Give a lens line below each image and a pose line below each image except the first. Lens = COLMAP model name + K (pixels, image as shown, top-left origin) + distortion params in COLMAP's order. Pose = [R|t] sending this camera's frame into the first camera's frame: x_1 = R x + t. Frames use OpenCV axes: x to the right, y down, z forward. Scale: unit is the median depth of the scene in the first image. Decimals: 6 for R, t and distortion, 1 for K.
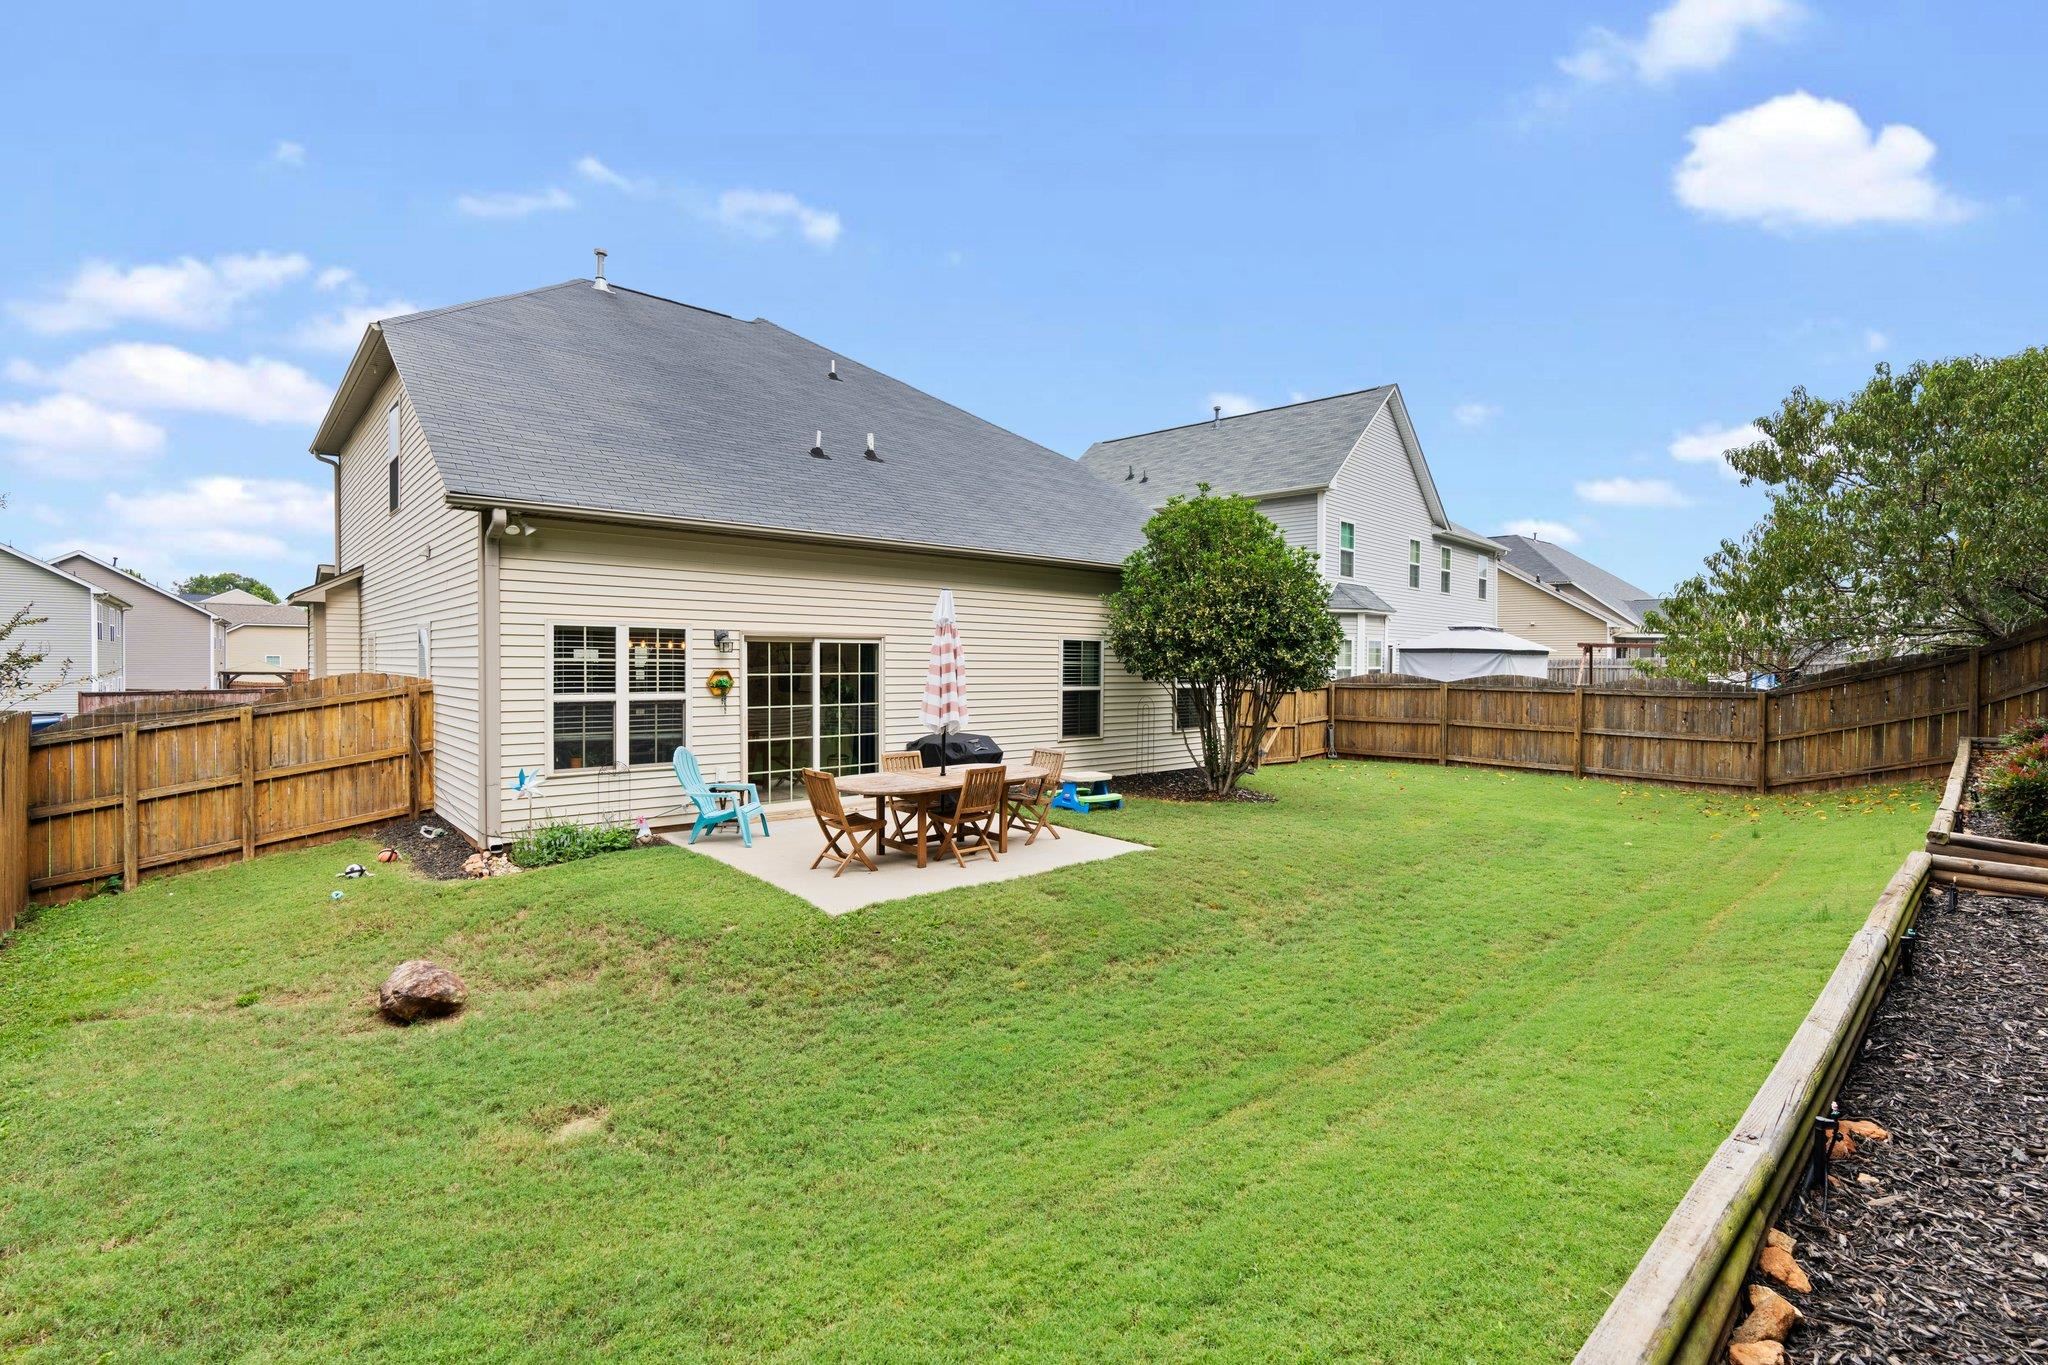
lens RADIAL K [[931.4, 0, 1008.3], [0, 931.4, 677.3], [0, 0, 1]] dist [-0.009443, -0.000436]
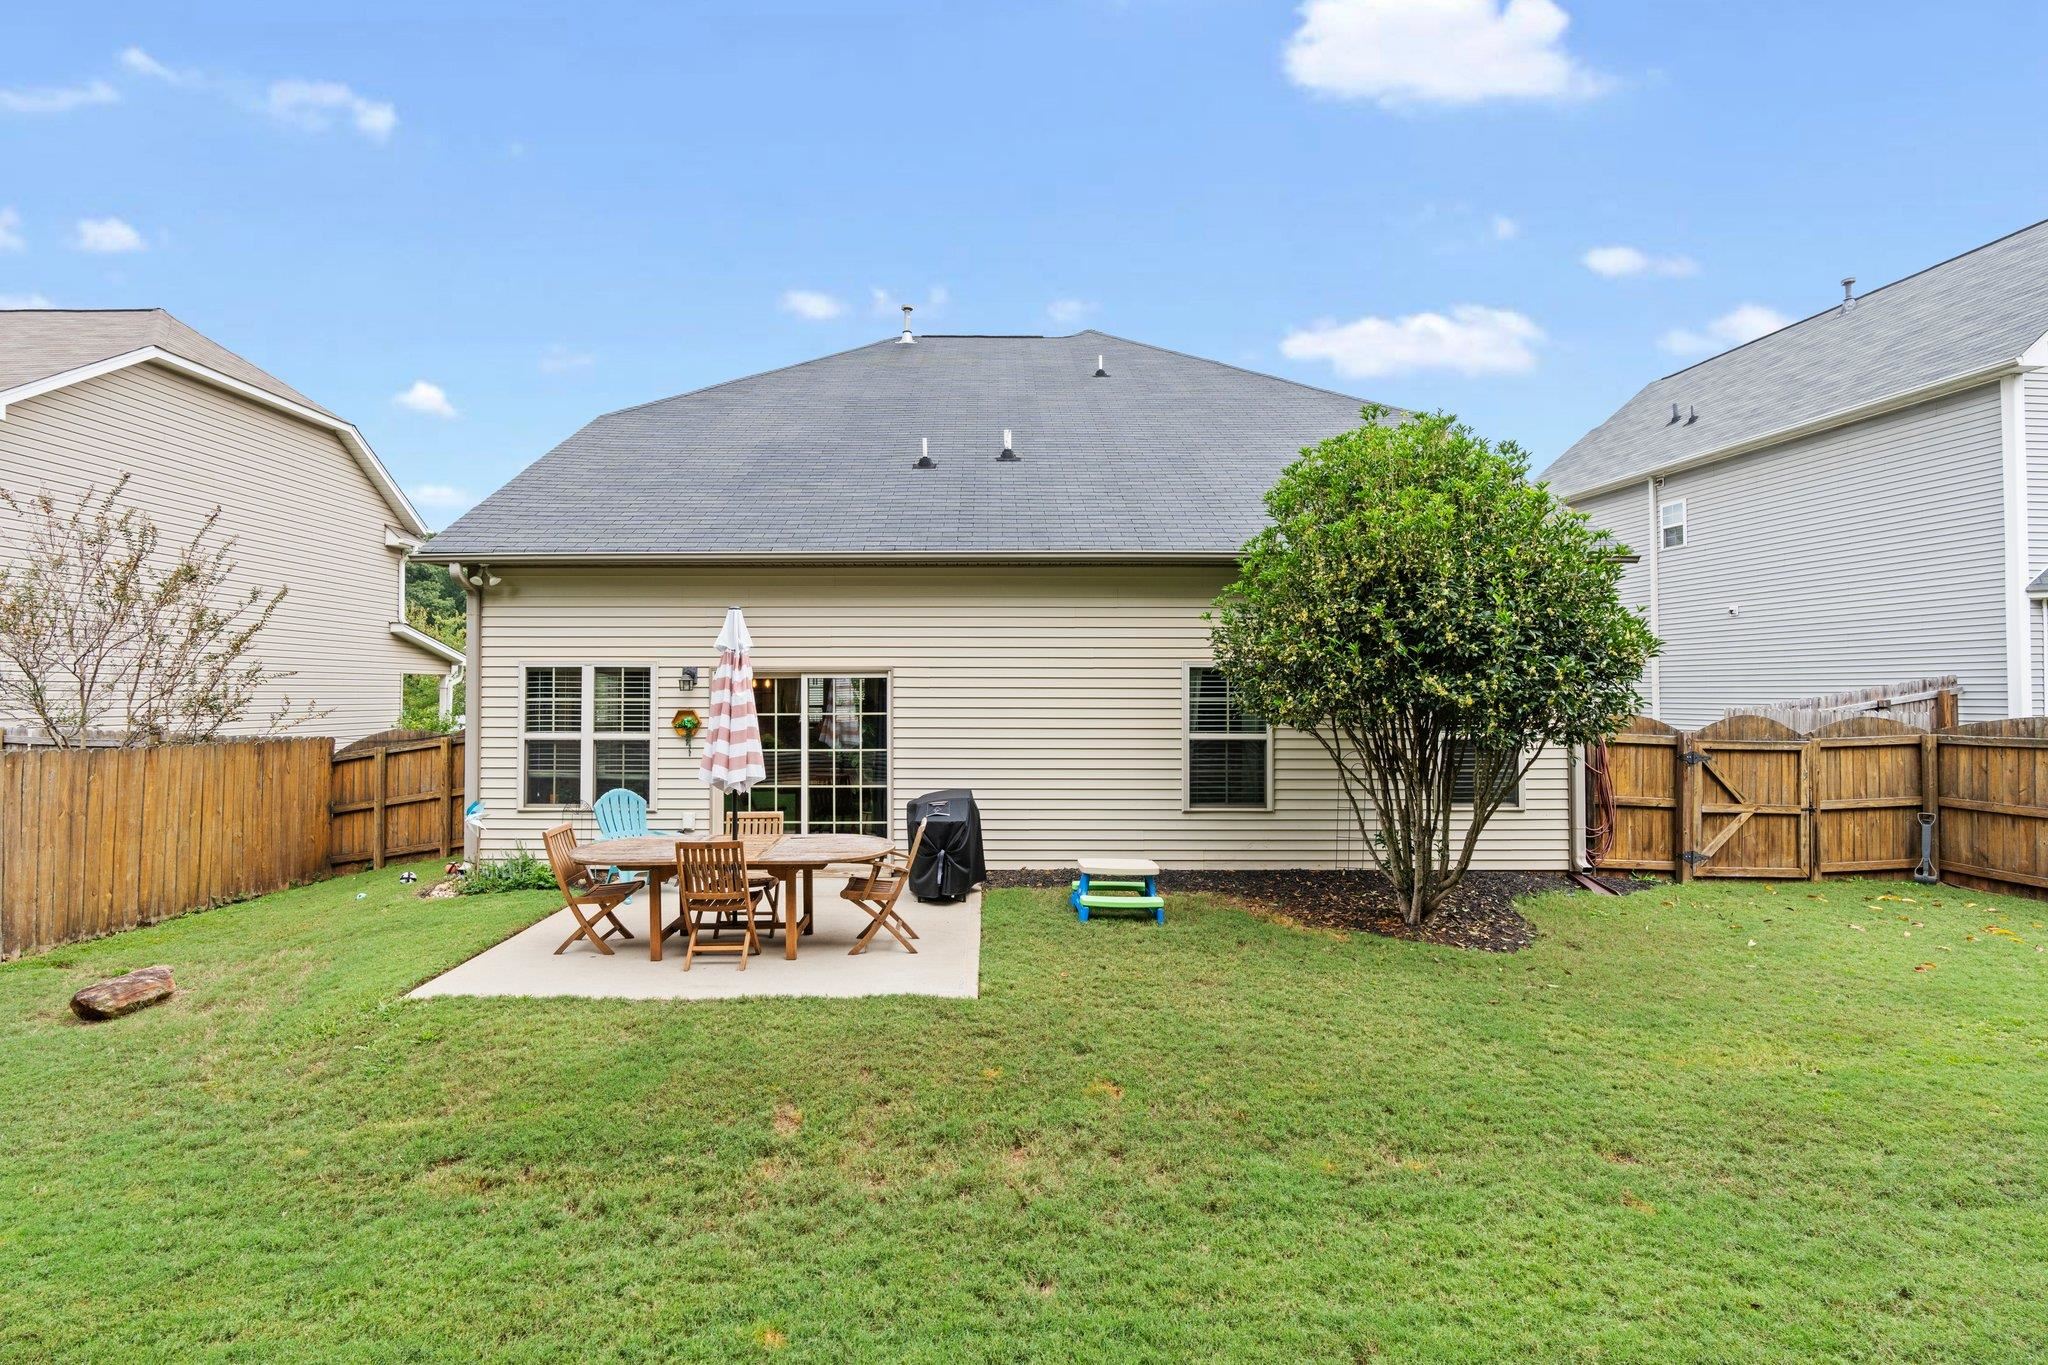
lens RADIAL K [[931.4, 0, 1017.9], [0, 931.4, 681.8], [0, 0, 1]] dist [-0.009443, -0.000436]
pose [[0.752860, -0.016572, -0.657972, 0.526625], [-0.005408, 0.999493, -0.031362, -0.007690], [0.658159, 0.027169, 0.752389, 0.477833]]
